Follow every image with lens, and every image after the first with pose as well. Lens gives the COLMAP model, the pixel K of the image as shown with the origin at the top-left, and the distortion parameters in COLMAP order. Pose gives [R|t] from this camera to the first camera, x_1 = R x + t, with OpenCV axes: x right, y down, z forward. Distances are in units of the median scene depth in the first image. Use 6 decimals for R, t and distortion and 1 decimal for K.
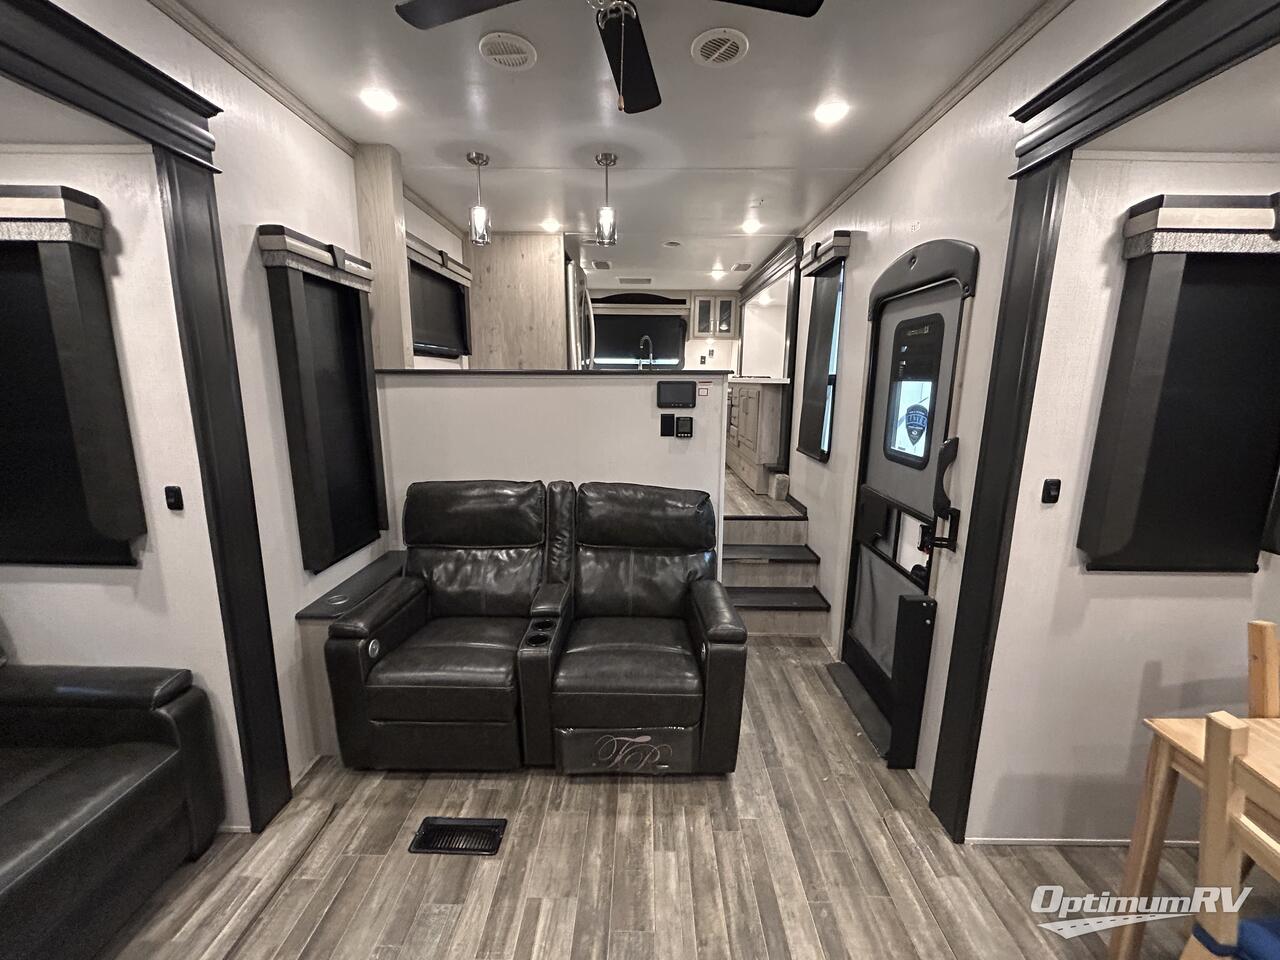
lens RADIAL K [[516.3, 0, 638.0], [0, 516.3, 473.5], [0, 0, 1]] dist [-0.000614, 0.000205]
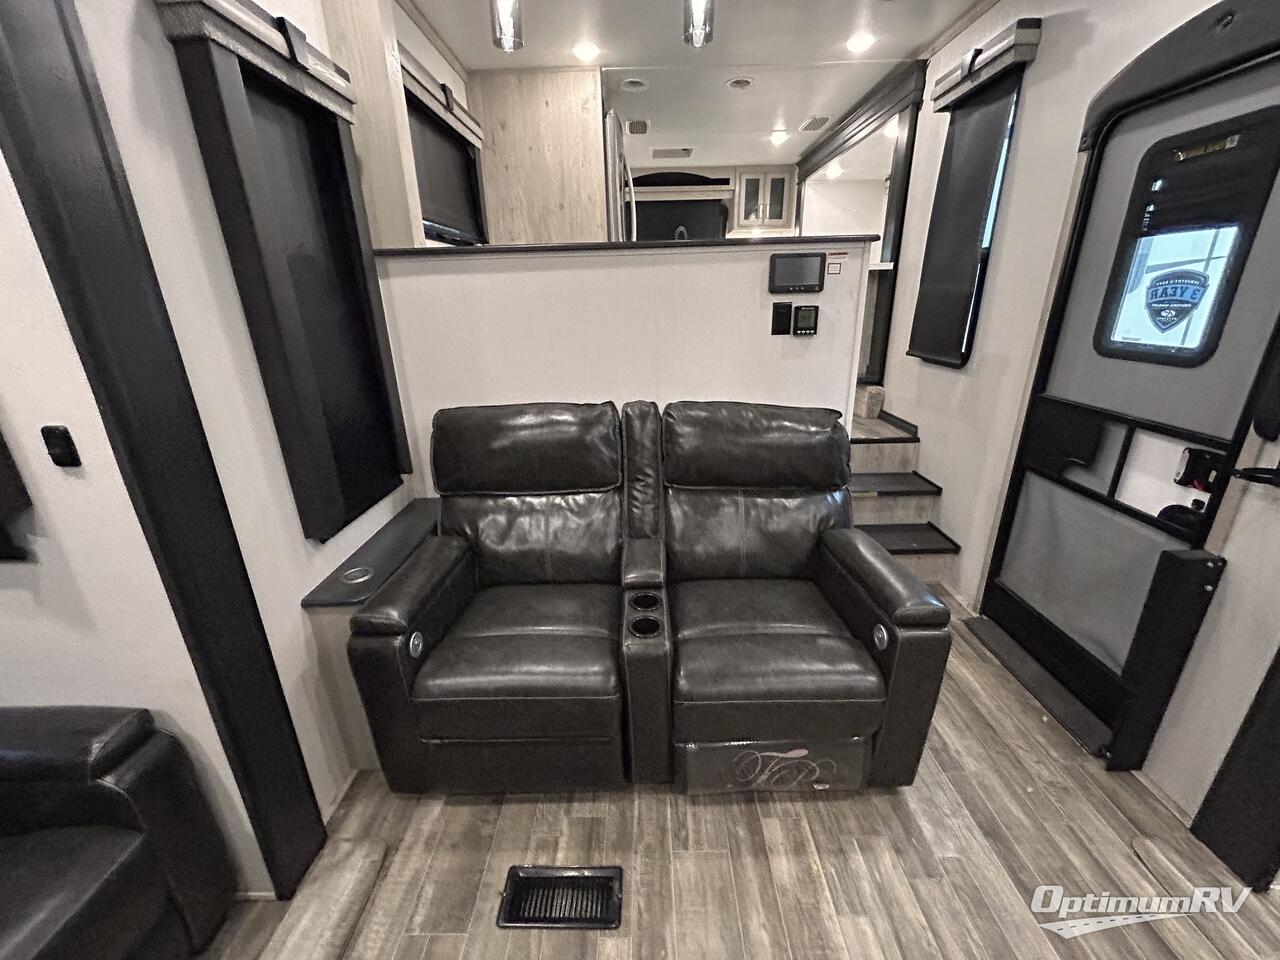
lens RADIAL K [[516.3, 0, 636.3], [0, 516.3, 474.0], [0, 0, 1]] dist [-0.000614, 0.000205]
pose [[0.999501, -0.029124, -0.012265, -0.182181], [0.030644, 0.988049, 0.151064, 0.007411], [0.007719, -0.151364, 0.988448, 0.315571]]
